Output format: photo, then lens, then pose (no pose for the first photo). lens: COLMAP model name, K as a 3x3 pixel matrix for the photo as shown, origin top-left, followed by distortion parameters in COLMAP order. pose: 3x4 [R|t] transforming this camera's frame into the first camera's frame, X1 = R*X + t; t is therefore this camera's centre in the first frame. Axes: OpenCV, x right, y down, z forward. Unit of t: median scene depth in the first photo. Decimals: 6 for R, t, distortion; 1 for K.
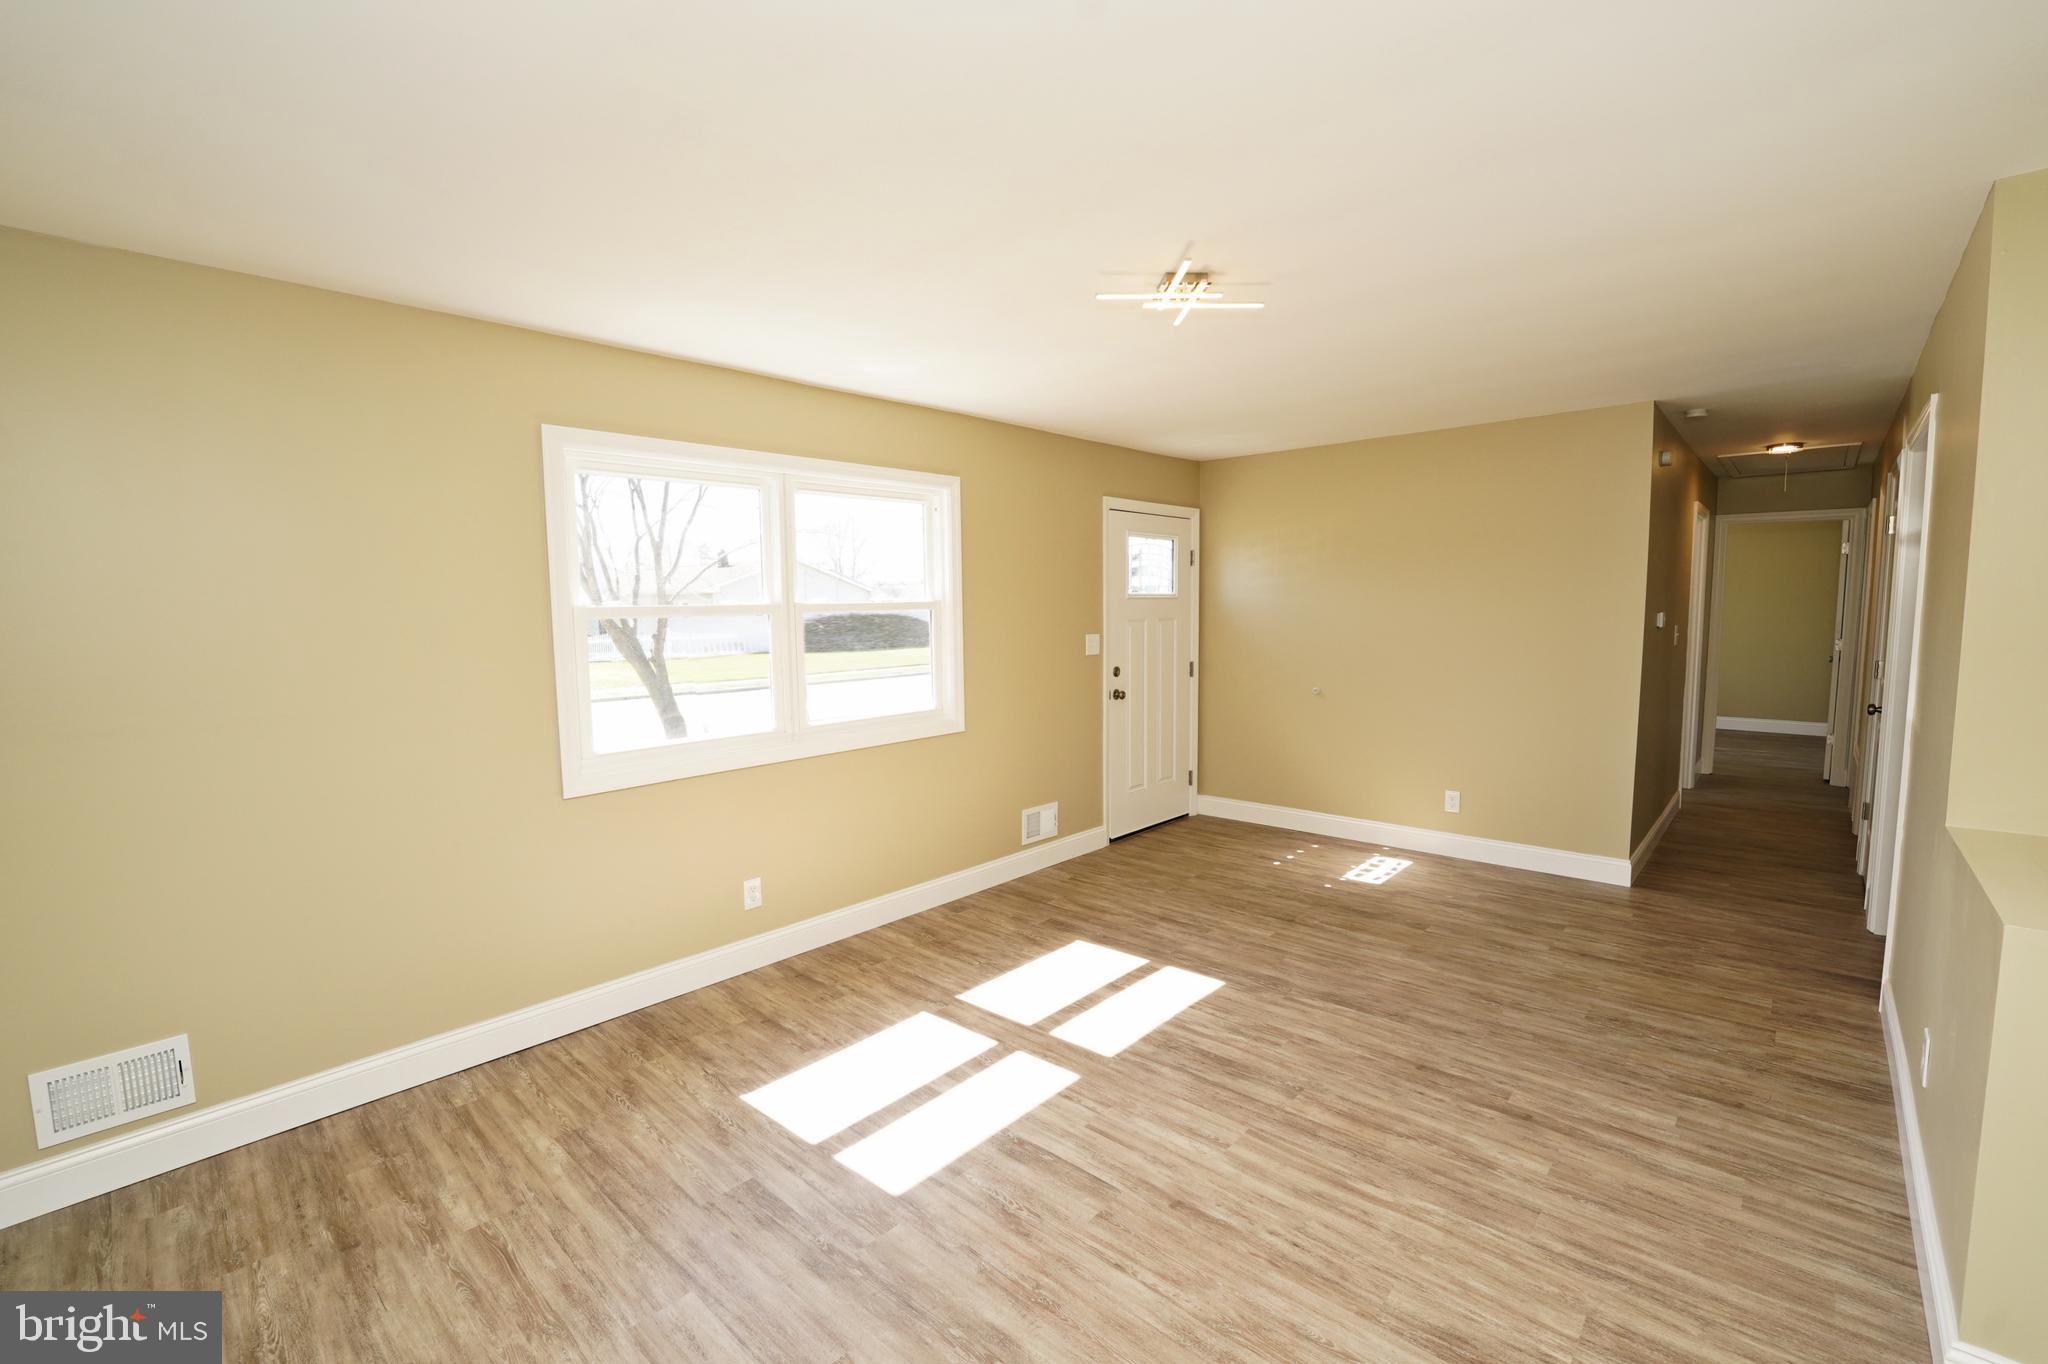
lens RADIAL K [[878.3, 0, 1029.4], [0, 878.3, 680.8], [0, 0, 1]] dist [-0.027208, 0.001853]
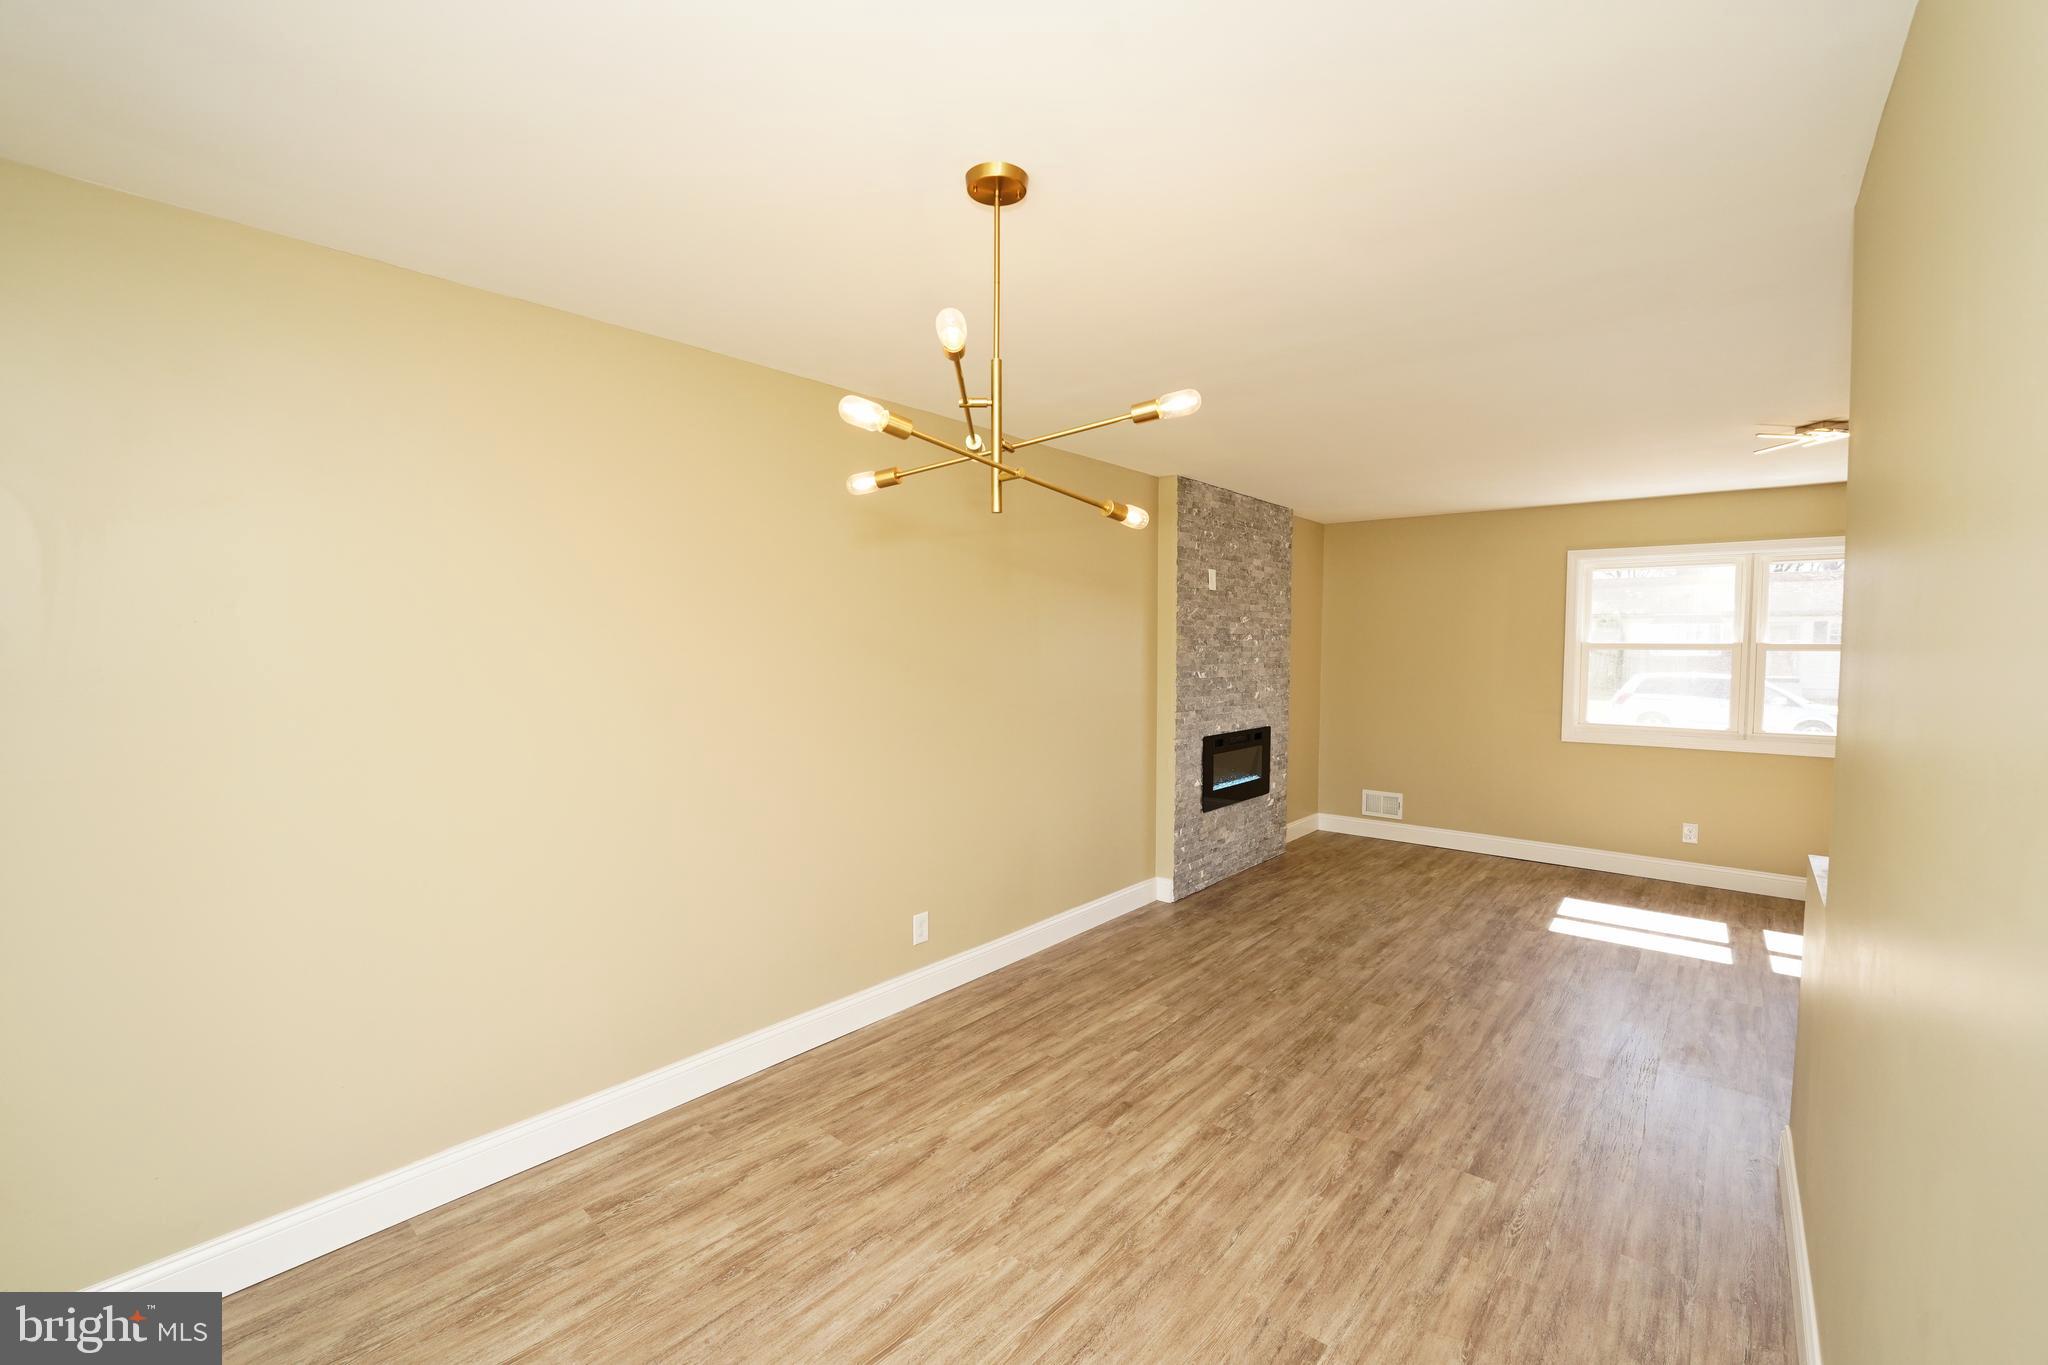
lens RADIAL K [[836.3, 0, 1018.1], [0, 836.3, 688.4], [0, 0, 1]] dist [-0.024932, 0.000993]
pose [[0.022138, 0.070148, -0.997291, 1.325229], [-0.091294, 0.993509, 0.067856, 0.004075], [0.995578, 0.089545, 0.028399, -0.280027]]
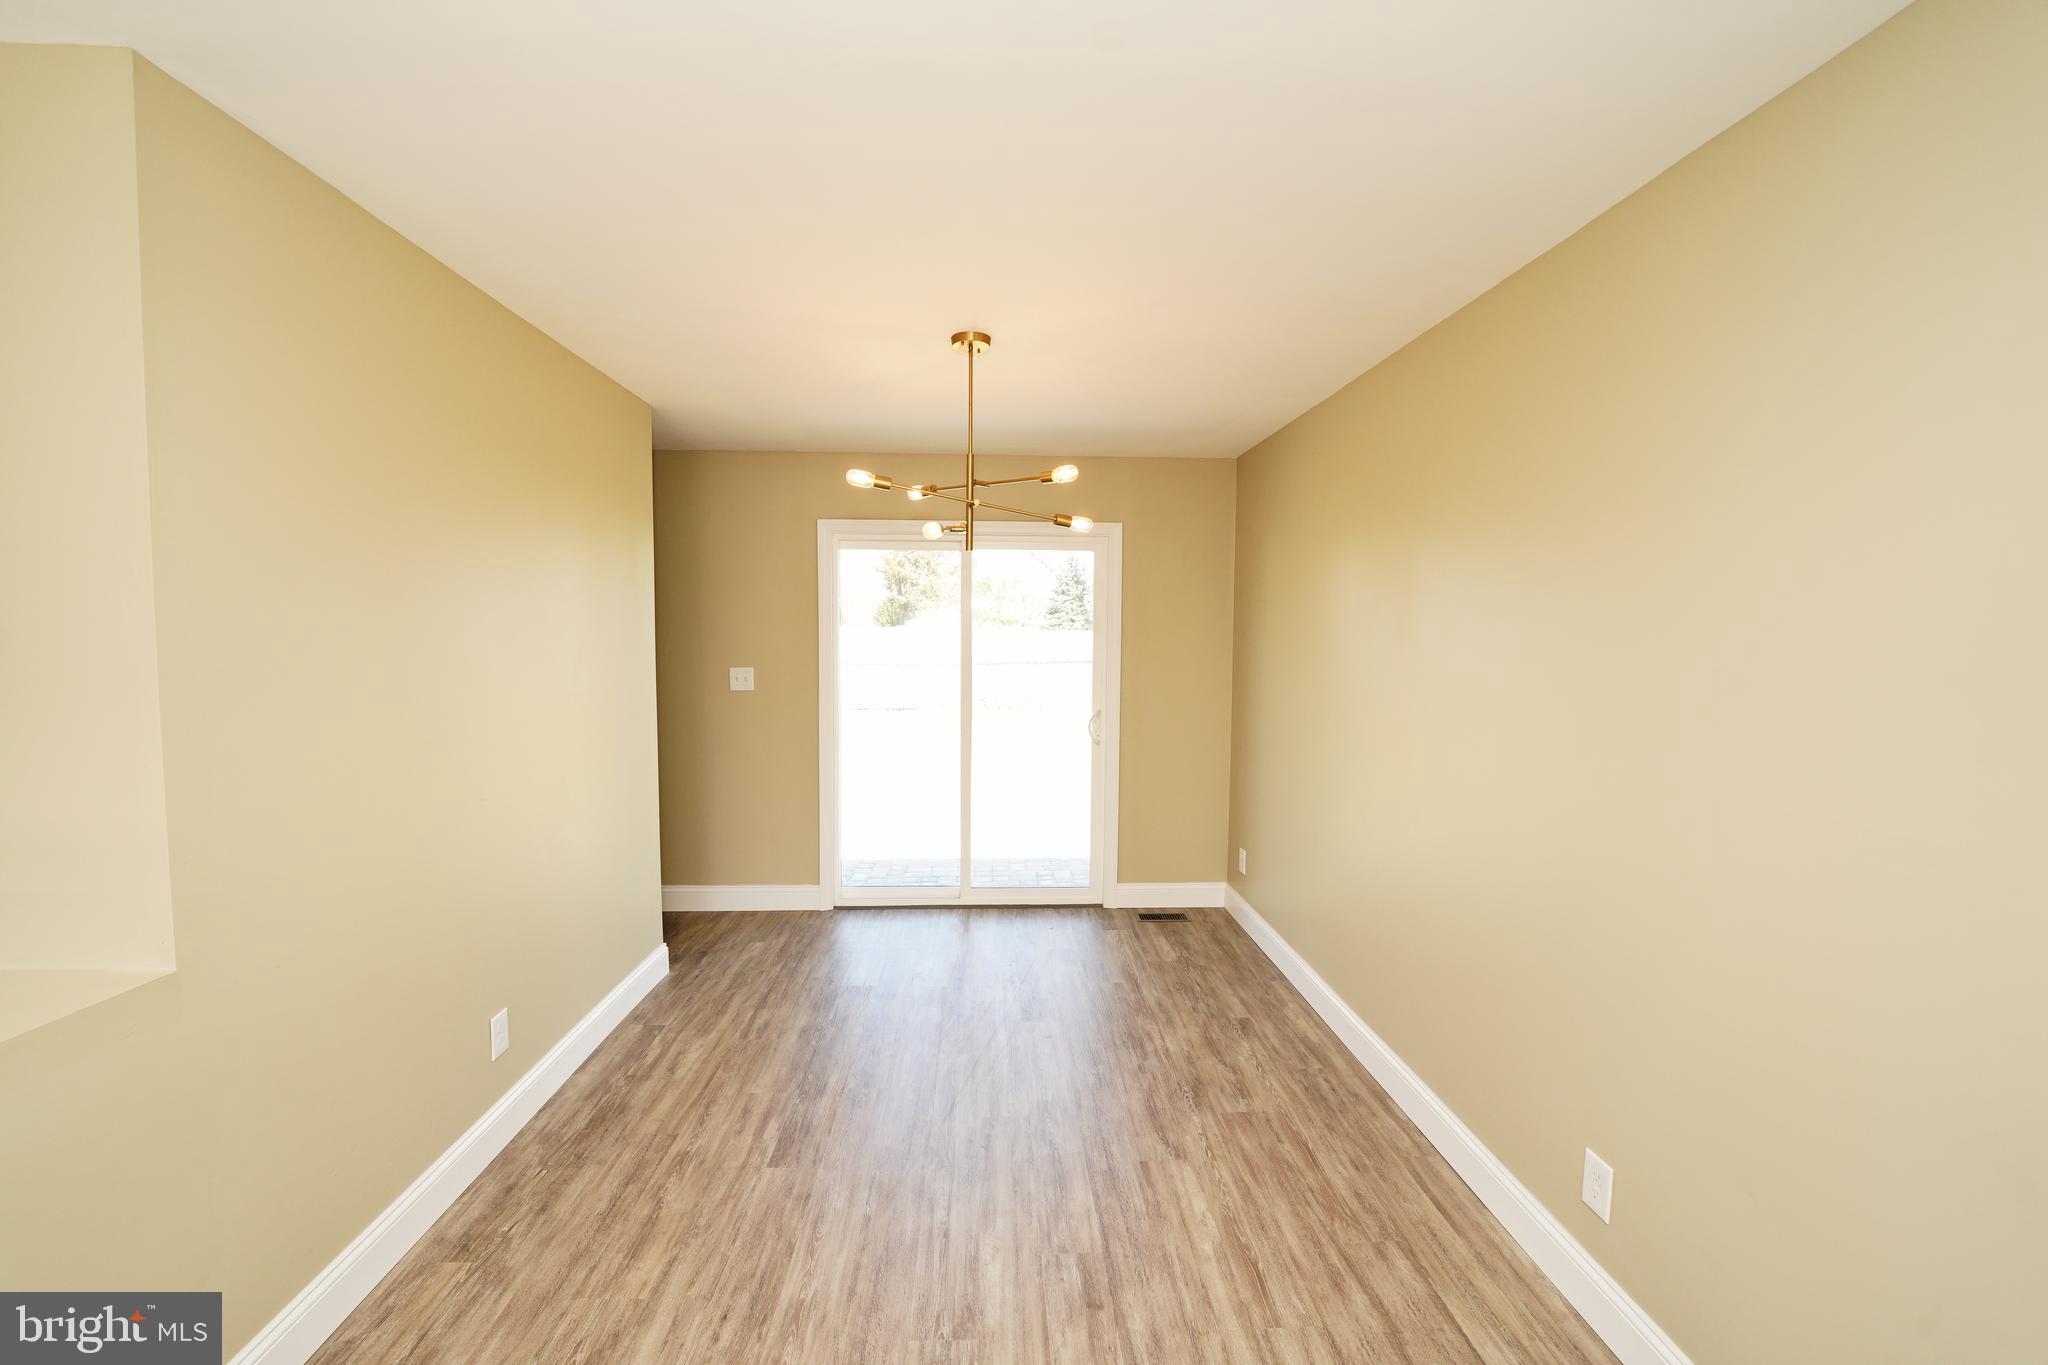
lens RADIAL K [[836.3, 0, 1024.5], [0, 836.3, 690.2], [0, 0, 1]] dist [-0.024932, 0.000993]
pose [[-0.709315, -0.040101, 0.703750, 0.032848], [0.065036, 0.990399, 0.121985, -0.032880], [-0.701885, 0.132295, -0.699897, 0.334746]]
